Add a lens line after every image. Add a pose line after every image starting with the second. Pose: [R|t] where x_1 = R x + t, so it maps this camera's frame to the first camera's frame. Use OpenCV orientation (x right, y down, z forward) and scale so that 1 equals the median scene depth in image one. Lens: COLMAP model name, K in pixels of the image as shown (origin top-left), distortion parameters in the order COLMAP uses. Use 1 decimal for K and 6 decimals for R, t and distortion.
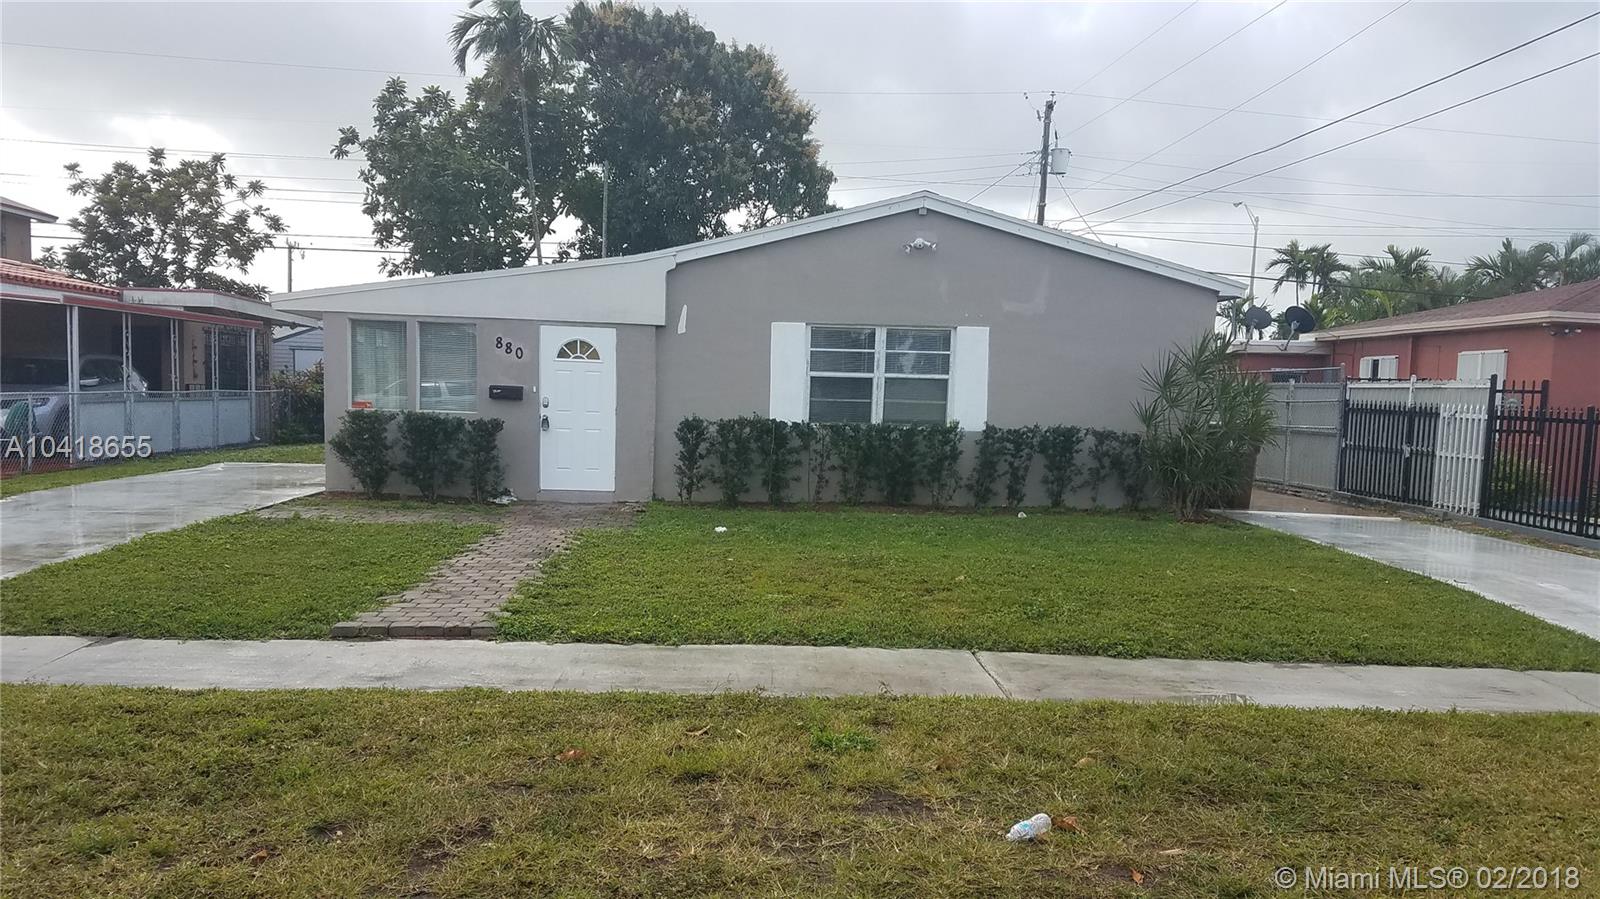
lens RADIAL K [[1283.2, 0, 800.0], [0, 1283.2, 449.5], [0, 0, 1]] dist [0.163549, -0.255554]
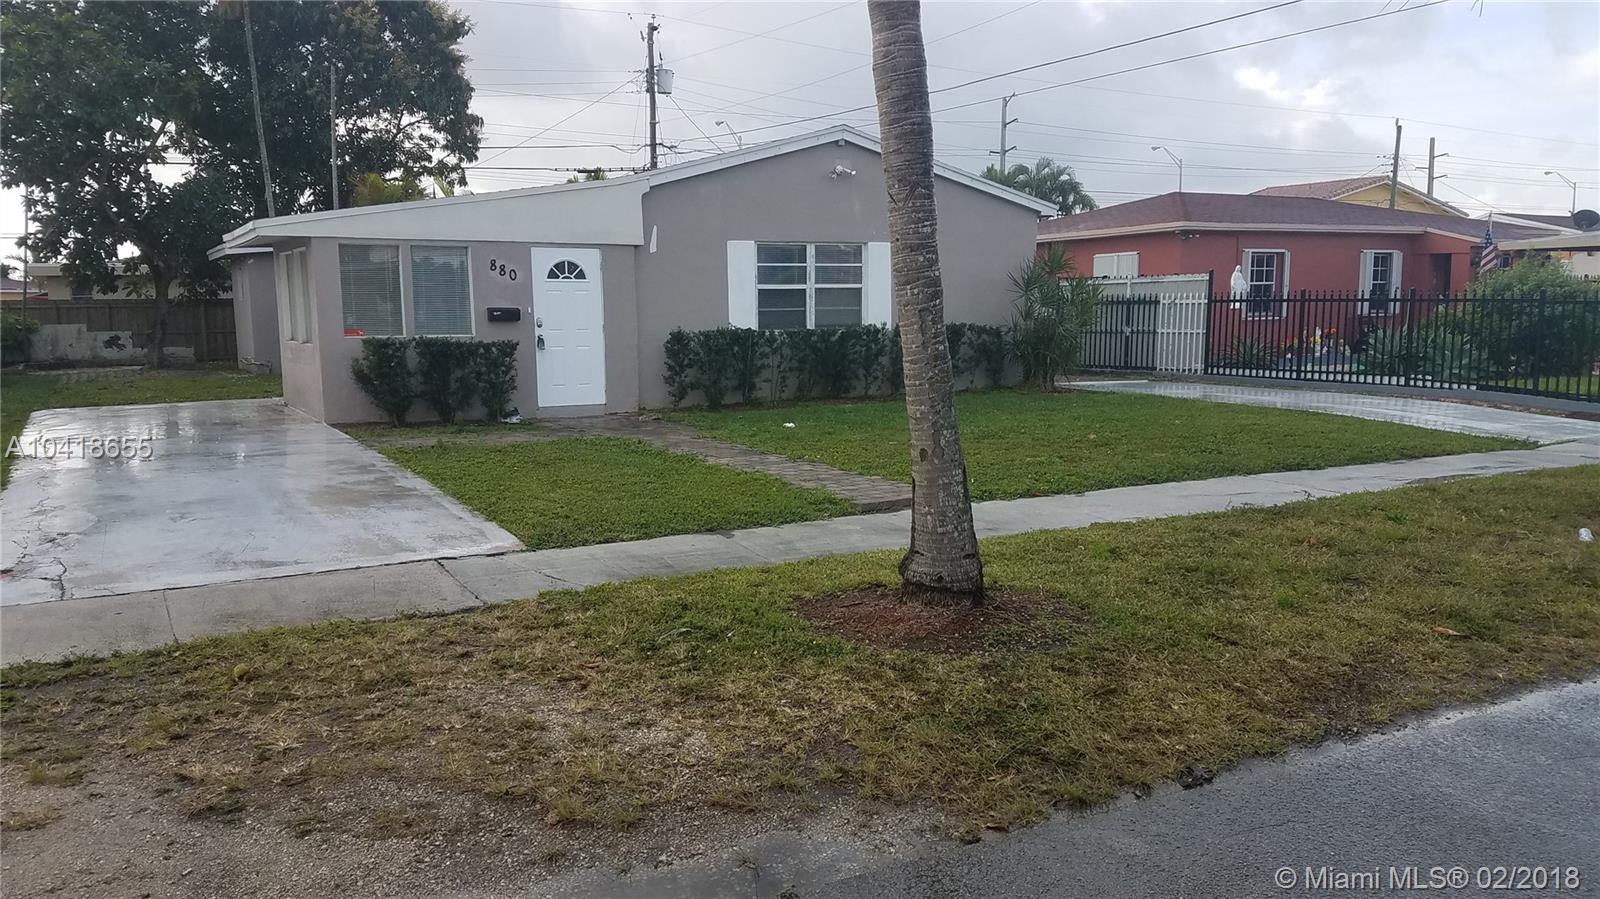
lens RADIAL K [[1283.2, 0, 800.0], [0, 1283.2, 449.5], [0, 0, 1]] dist [0.163549, -0.255554]
pose [[0.884633, -0.090591, 0.457403, -0.491227], [0.058794, 0.994788, 0.083313, -0.009156], [-0.462566, -0.046809, 0.885348, -0.018627]]
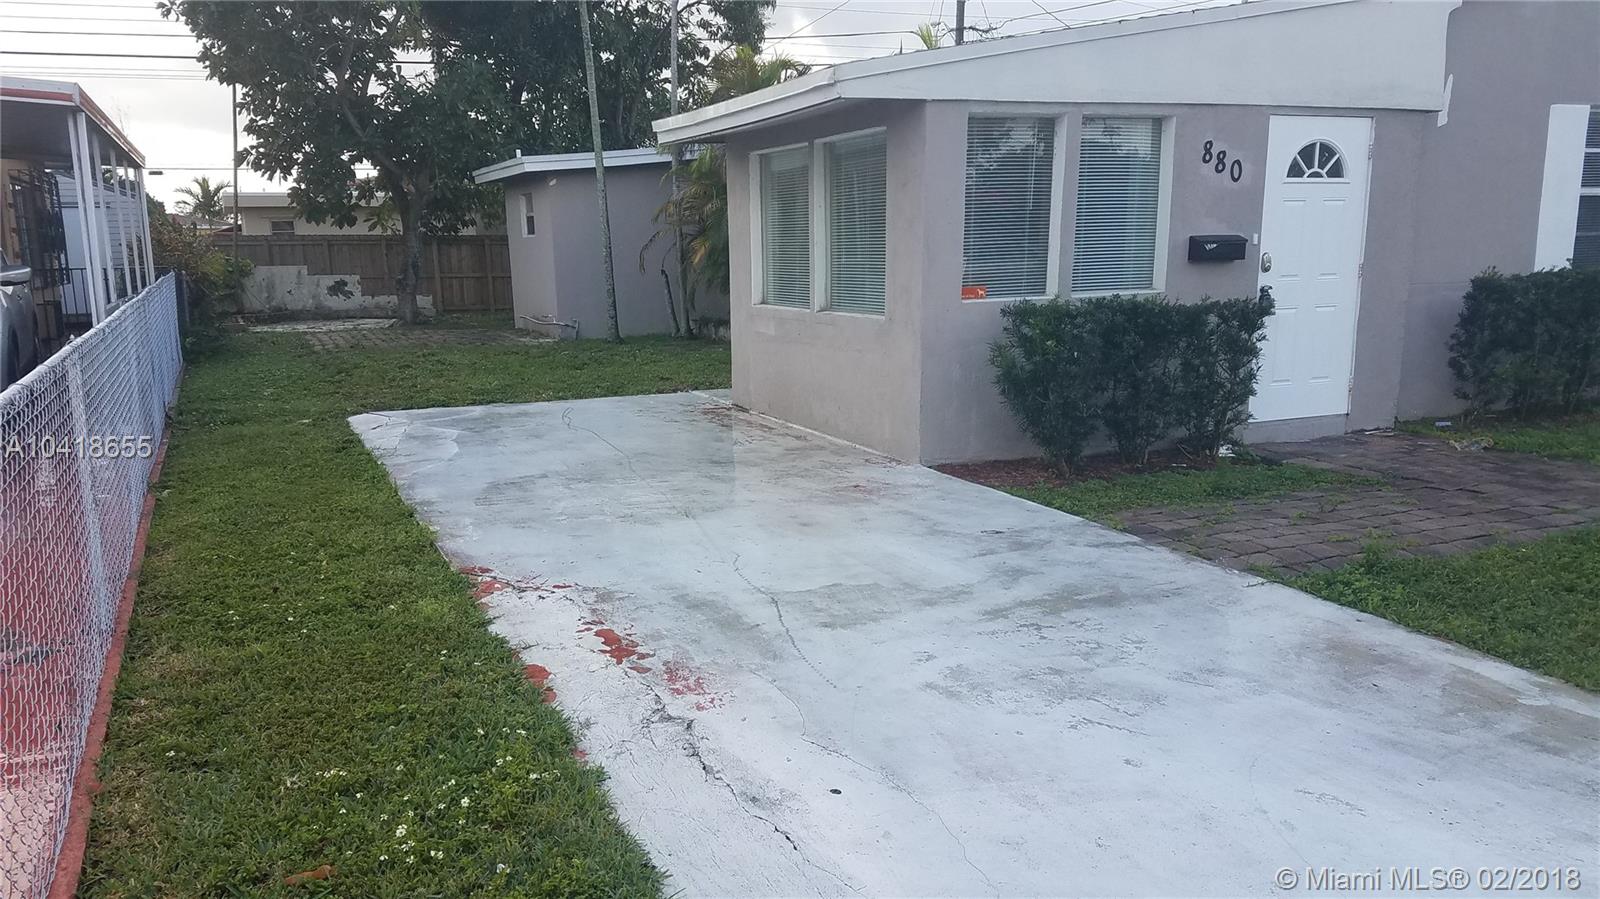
lens RADIAL K [[1290.5, 0, 796.1], [0, 1290.5, 500.1], [0, 0, 1]] dist [0.278236, -0.510139]
pose [[0.926461, -0.116084, 0.358042, -0.591884], [0.061649, 0.985206, 0.159901, -0.039229], [-0.371307, -0.126069, 0.919912, 0.535825]]
